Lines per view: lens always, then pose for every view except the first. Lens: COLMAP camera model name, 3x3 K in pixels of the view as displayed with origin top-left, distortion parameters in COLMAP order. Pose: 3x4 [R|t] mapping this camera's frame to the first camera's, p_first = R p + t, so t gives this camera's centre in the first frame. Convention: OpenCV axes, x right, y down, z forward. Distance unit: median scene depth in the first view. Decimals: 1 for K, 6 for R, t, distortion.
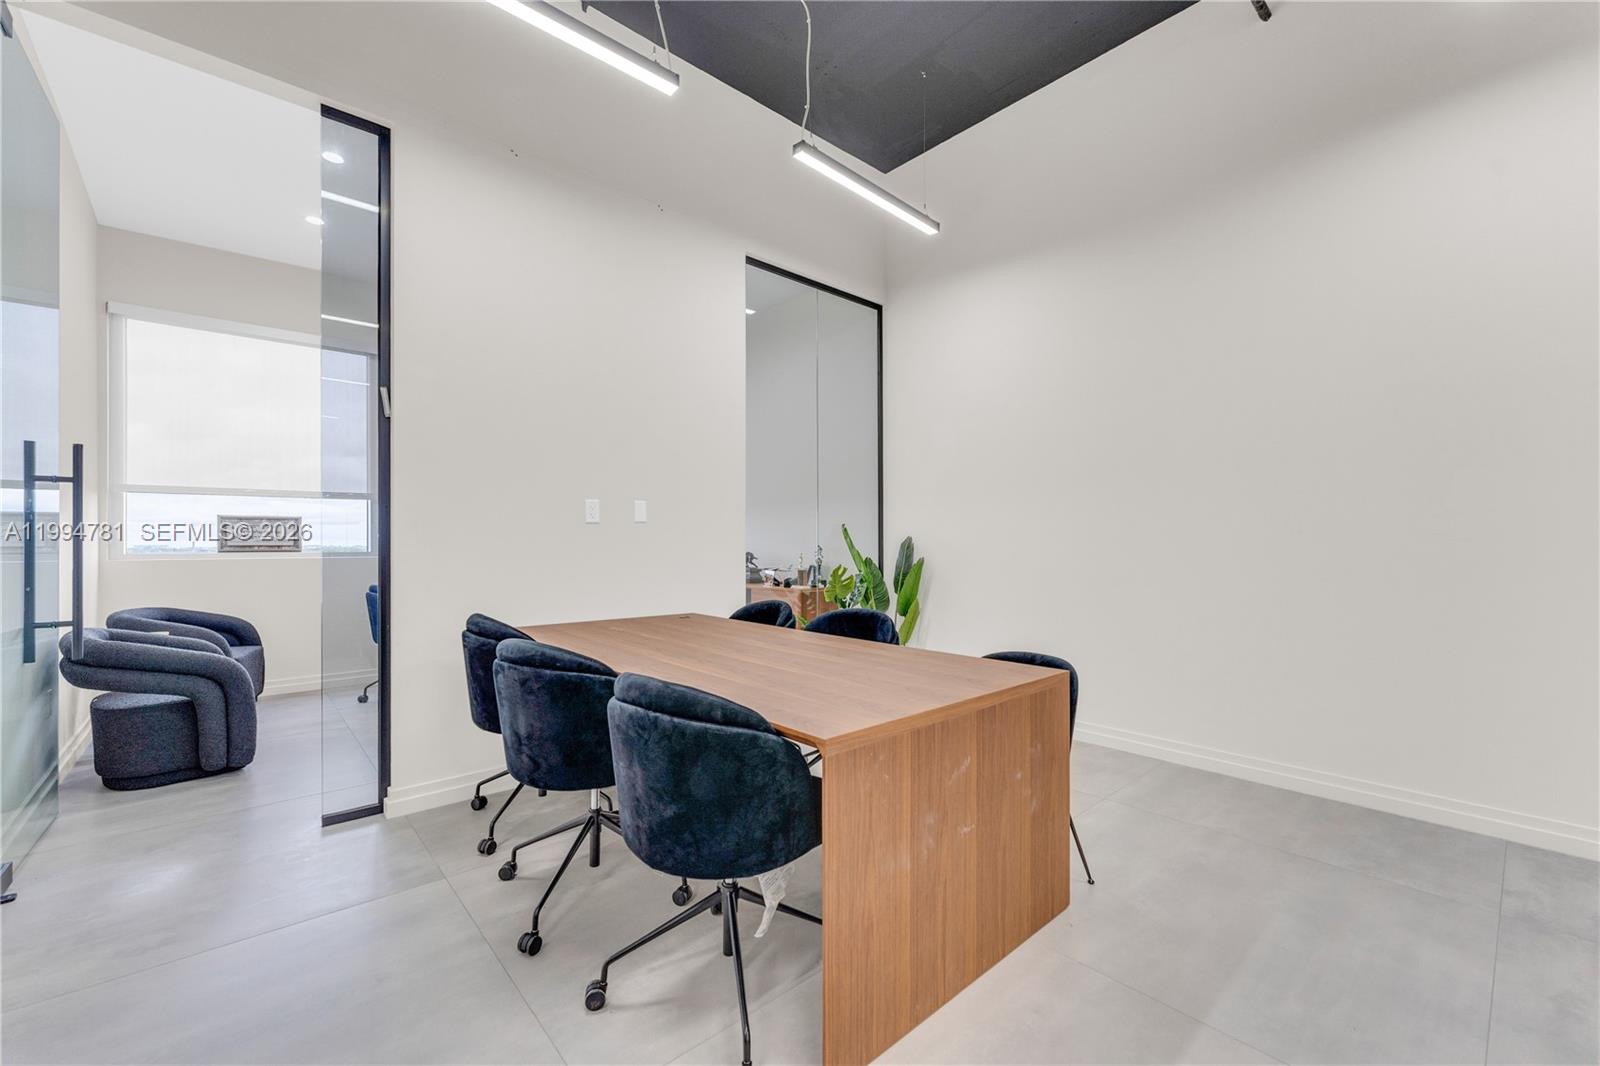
lens RADIAL K [[652.9, 0, 793.0], [0, 652.9, 537.0], [0, 0, 1]] dist [-0.000236, 0.000130]
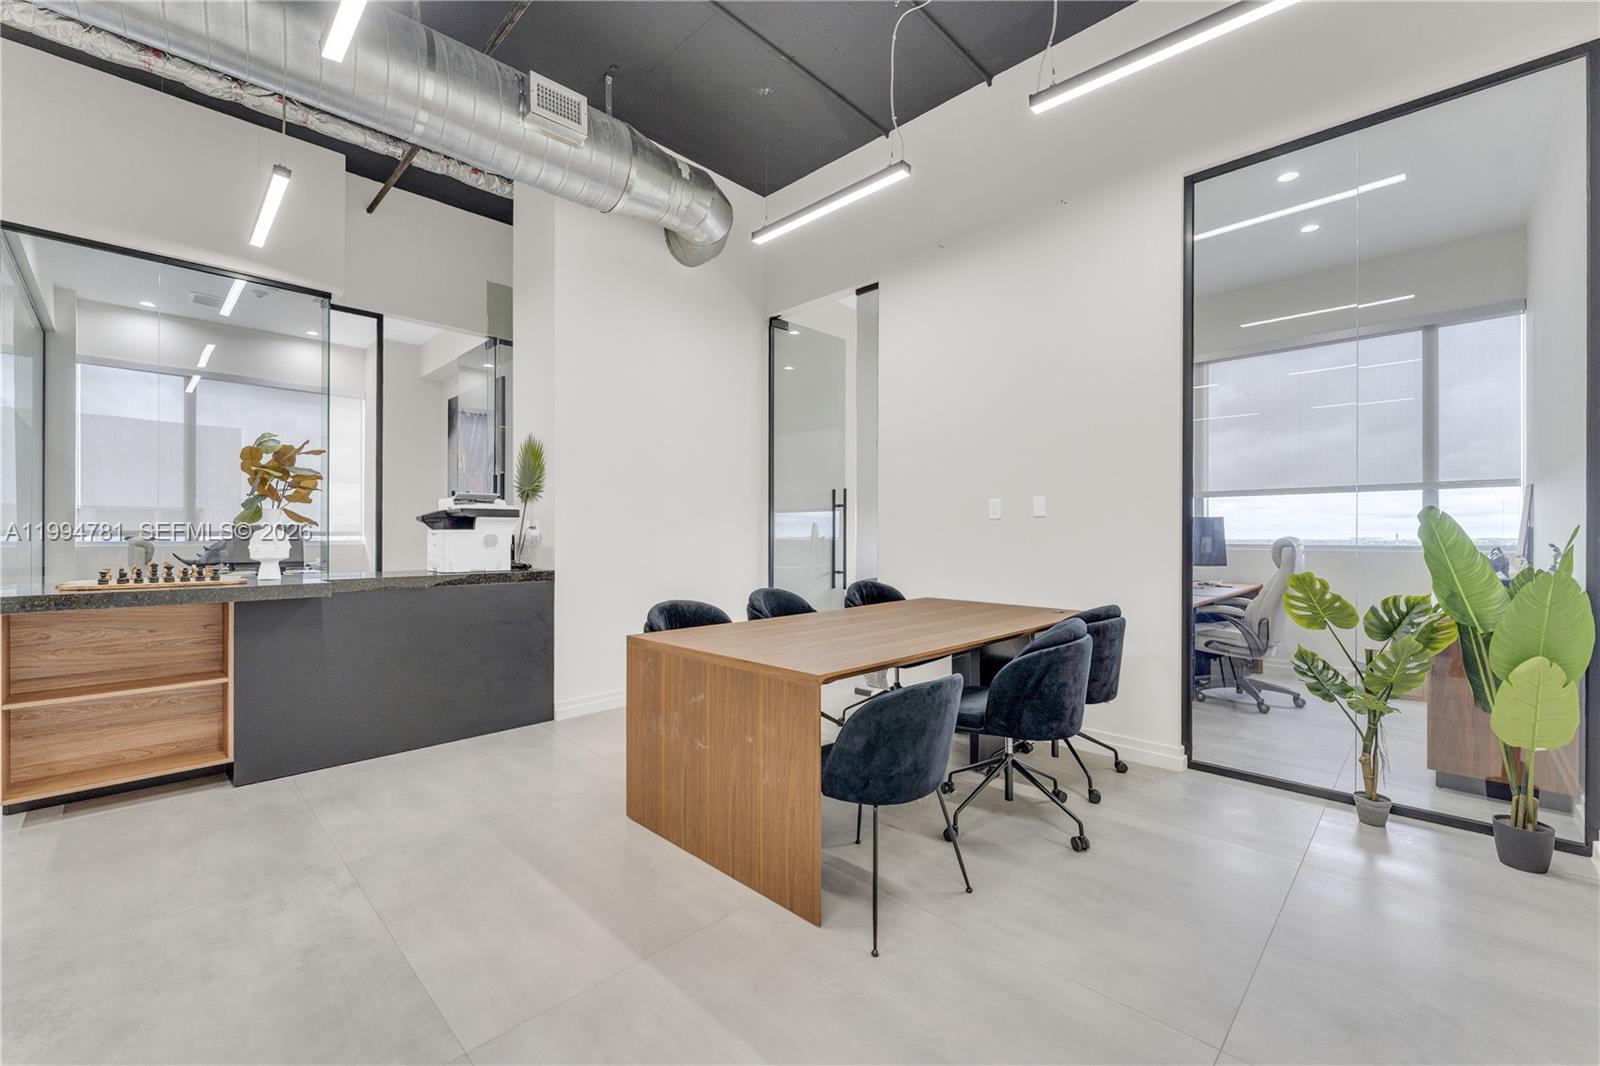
lens RADIAL K [[652.9, 0, 793.0], [0, 652.9, 537.0], [0, 0, 1]] dist [-0.000236, 0.000130]
pose [[0.066612, 0.006032, -0.997761, 1.071584], [0.003898, 0.999973, 0.006305, 0.002899], [0.997771, -0.004310, 0.066587, 0.720350]]
